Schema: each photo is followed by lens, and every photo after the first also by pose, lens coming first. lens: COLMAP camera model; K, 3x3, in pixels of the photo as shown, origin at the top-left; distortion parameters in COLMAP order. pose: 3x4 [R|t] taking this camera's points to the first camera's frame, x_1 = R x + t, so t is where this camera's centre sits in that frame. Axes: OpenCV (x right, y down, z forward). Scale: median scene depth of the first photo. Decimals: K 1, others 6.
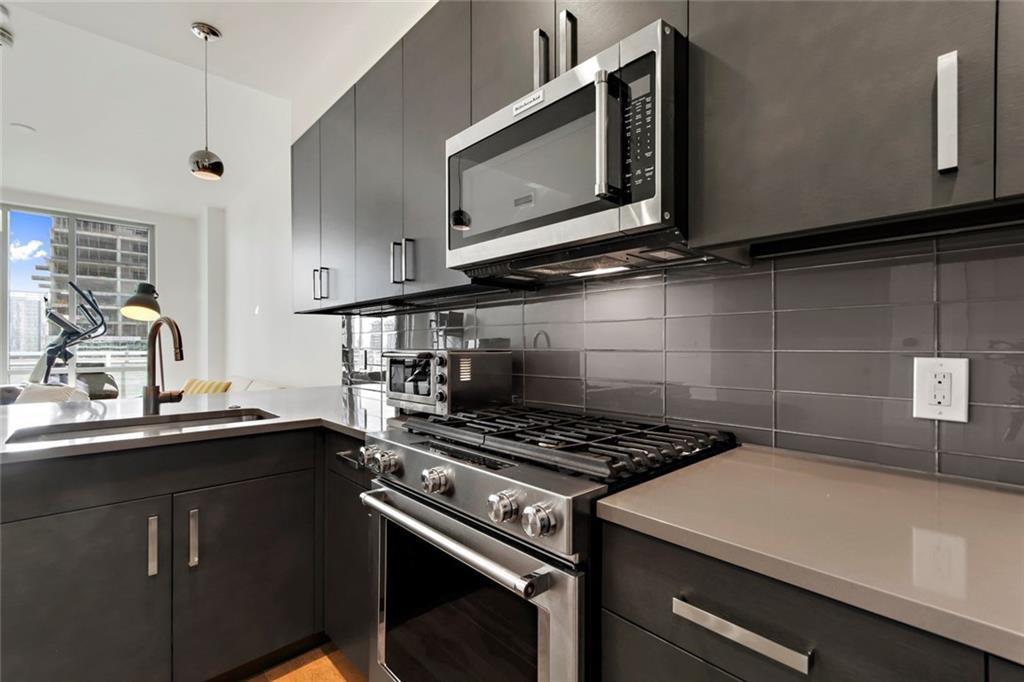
lens RADIAL K [[451.9, 0, 511.6], [0, 451.9, 346.0], [0, 0, 1]] dist [0.000829, 0.000120]
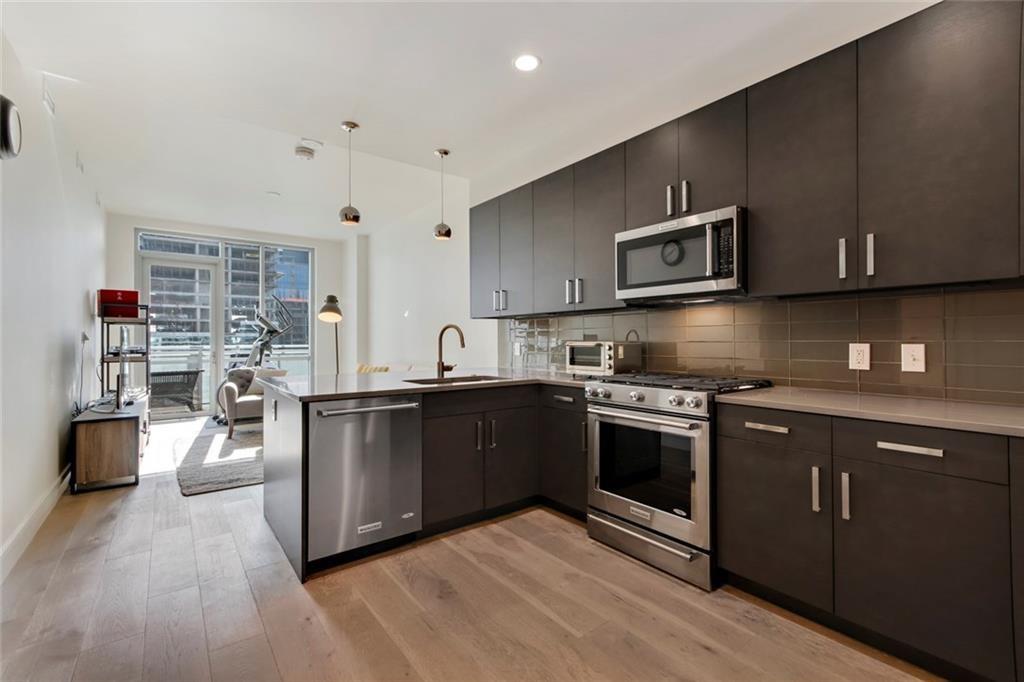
lens RADIAL K [[444.5, 0, 510.5], [0, 444.5, 337.0], [0, 0, 1]] dist [0.000495, -0.000013]
pose [[0.995151, -0.004028, -0.098272, -0.430431], [0.003360, 0.999970, -0.006957, 0.000960], [0.098297, 0.006593, 0.995135, -0.998587]]
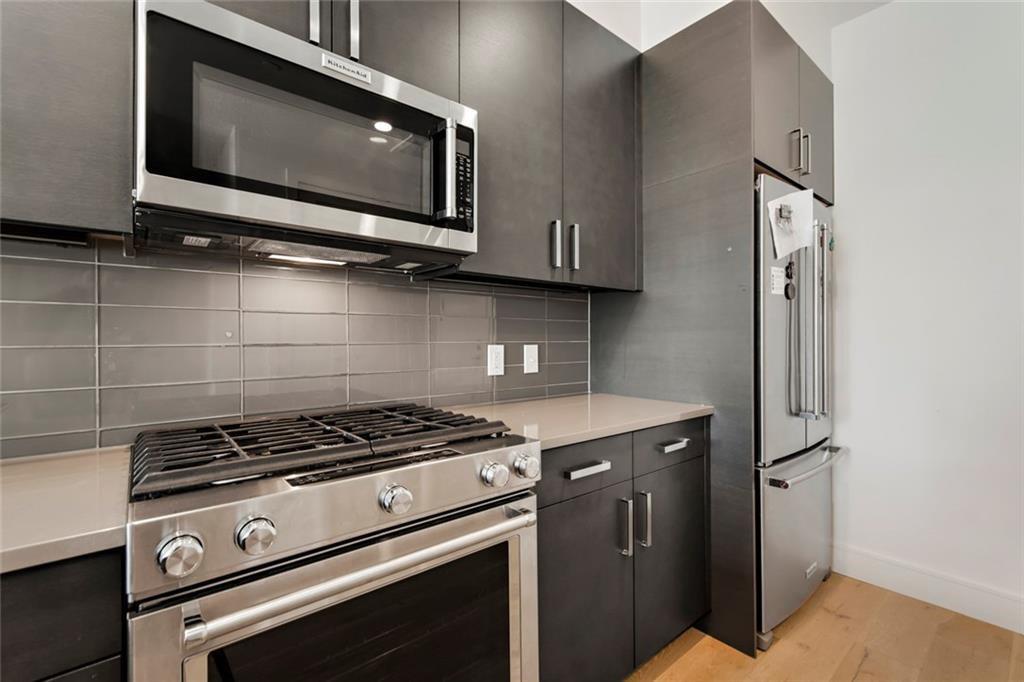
lens RADIAL K [[444.5, 0, 510.5], [0, 444.5, 337.0], [0, 0, 1]] dist [0.000495, -0.000013]
pose [[0.064478, 0.008157, 0.997886, -0.706438], [0.001892, 0.999964, -0.008296, 0.003901], [-0.997917, 0.002422, 0.064460, 0.532719]]
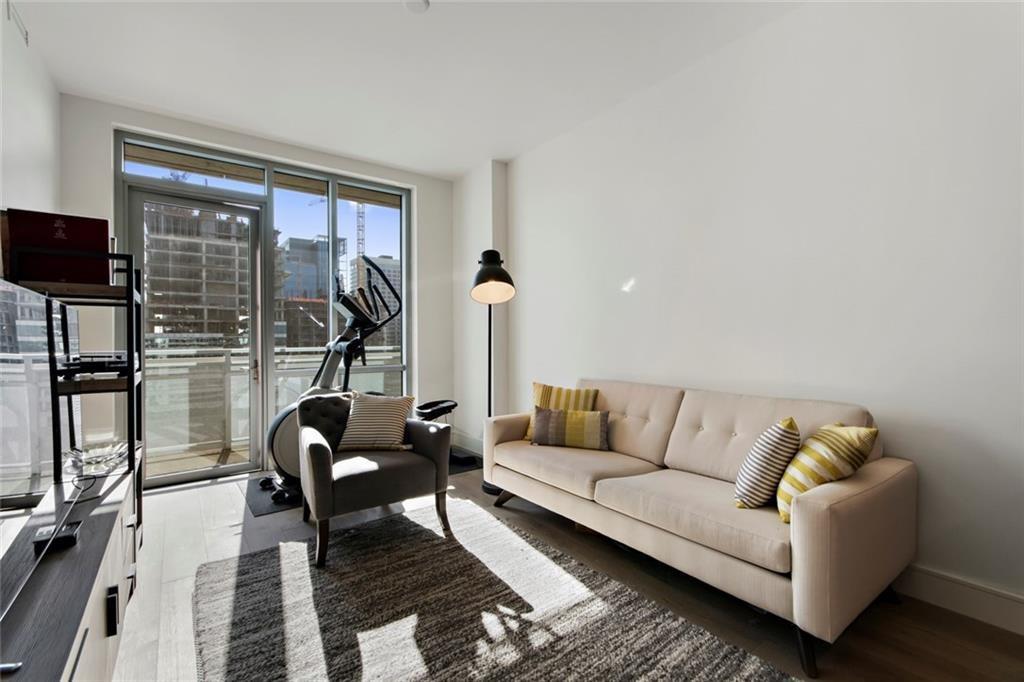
lens RADIAL K [[457.3, 0, 513.6], [0, 457.3, 335.5], [0, 0, 1]] dist [0.001286, 0.000128]
pose [[0.993015, -0.010371, -0.117534, -2.282833], [0.009436, 0.999919, -0.008512, 0.007072], [0.117612, 0.007344, 0.993032, 0.953014]]
